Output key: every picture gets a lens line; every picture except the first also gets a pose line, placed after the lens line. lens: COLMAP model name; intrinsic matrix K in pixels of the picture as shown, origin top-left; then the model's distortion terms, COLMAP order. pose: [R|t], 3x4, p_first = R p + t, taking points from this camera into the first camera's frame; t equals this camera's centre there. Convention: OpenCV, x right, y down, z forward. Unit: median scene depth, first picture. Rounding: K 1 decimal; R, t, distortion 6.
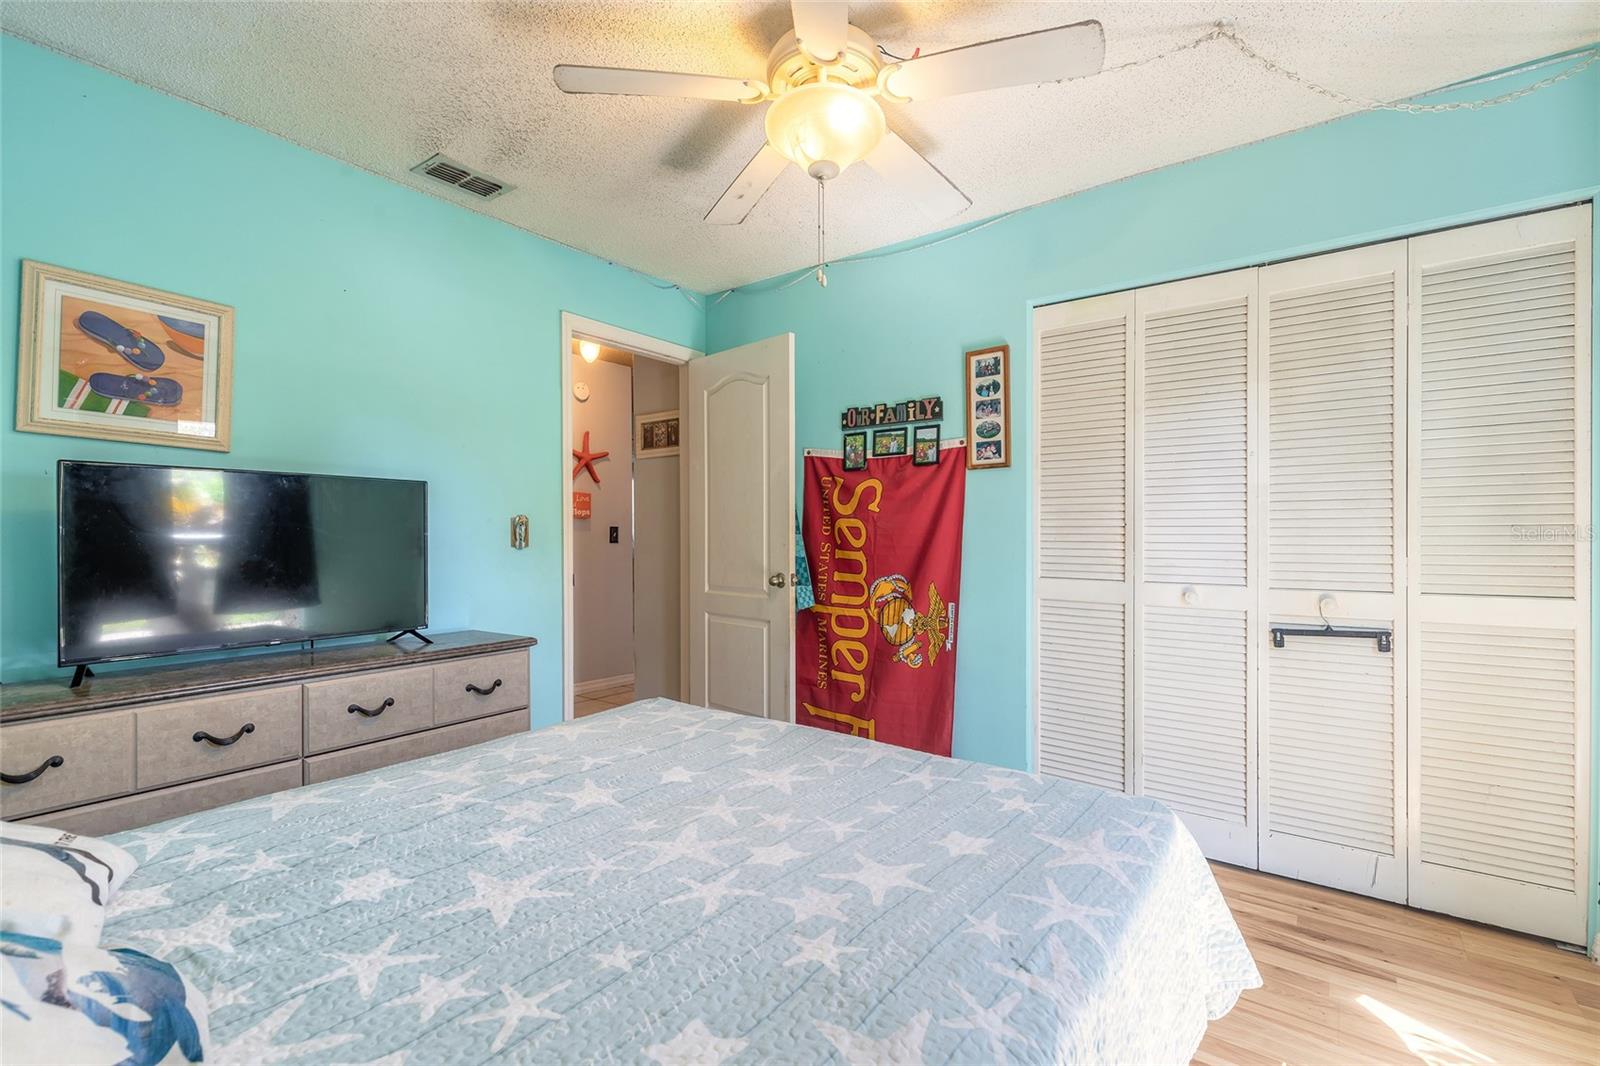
lens RADIAL K [[720.3, 0, 797.0], [0, 720.3, 533.0], [0, 0, 1]] dist [0.003607, 0.001189]
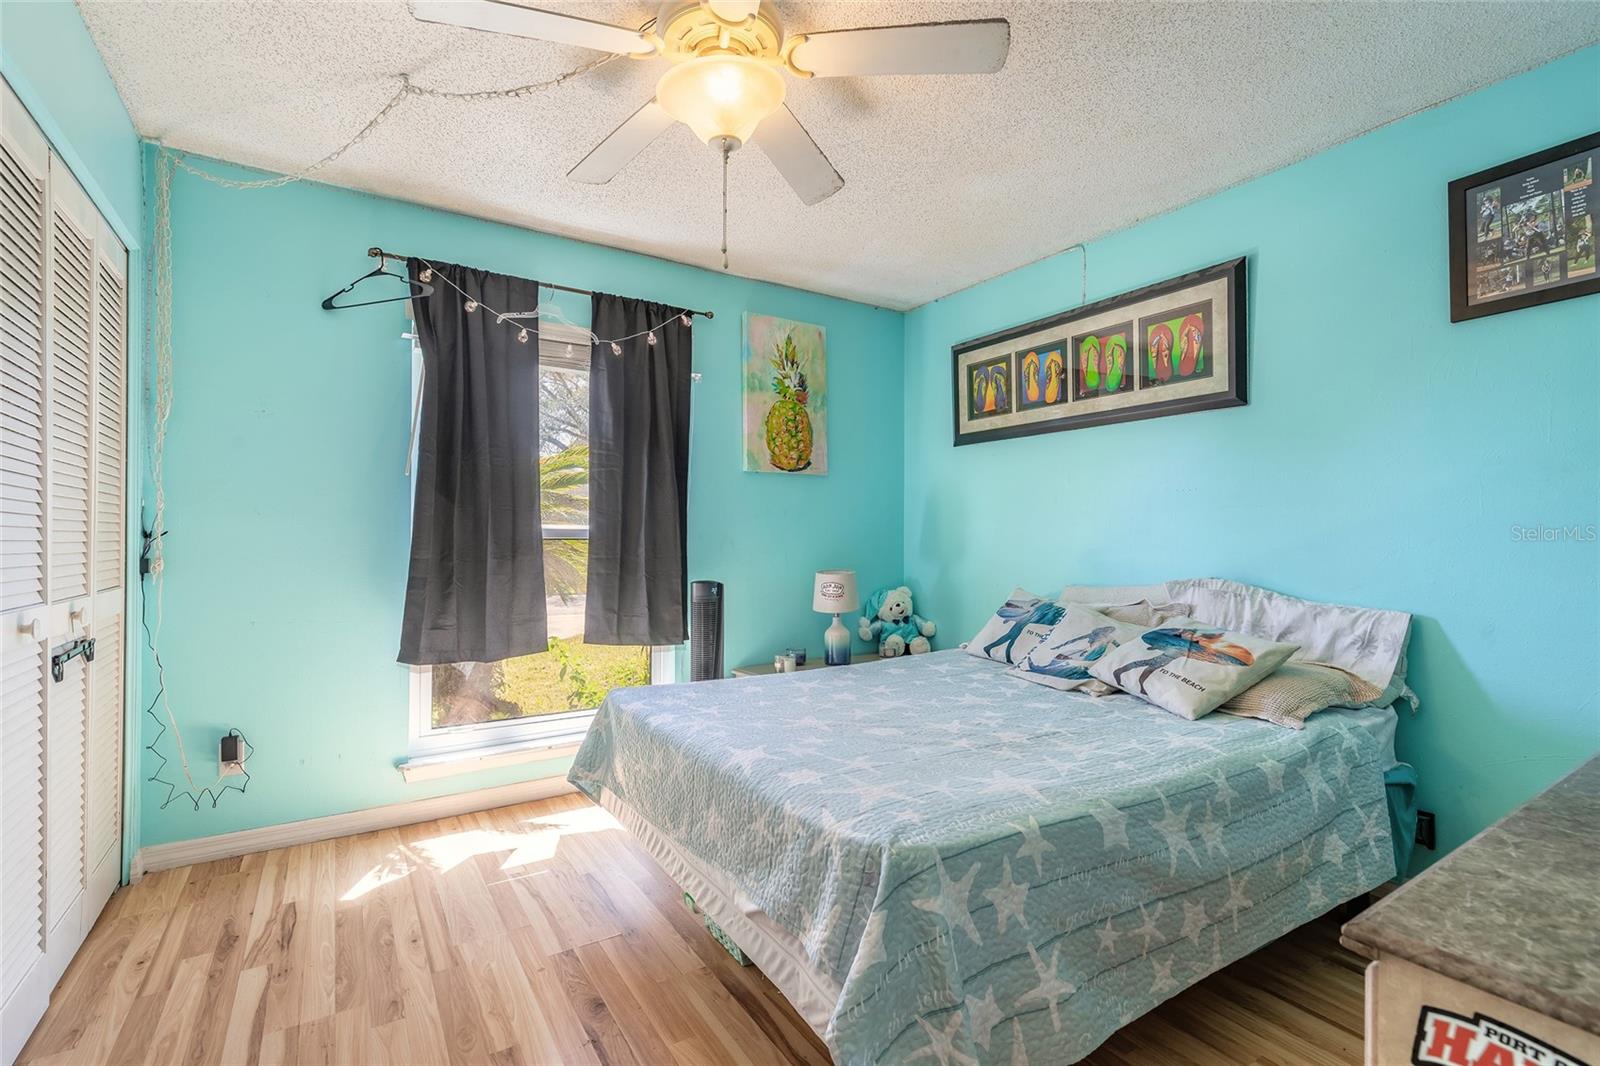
lens RADIAL K [[720.3, 0, 801.3], [0, 720.3, 530.6], [0, 0, 1]] dist [0.003607, 0.001189]
pose [[-0.935247, -0.003519, 0.353978, -0.380868], [-0.006720, 0.999947, -0.007814, 0.006416], [-0.353932, -0.009686, -0.935221, 1.806045]]
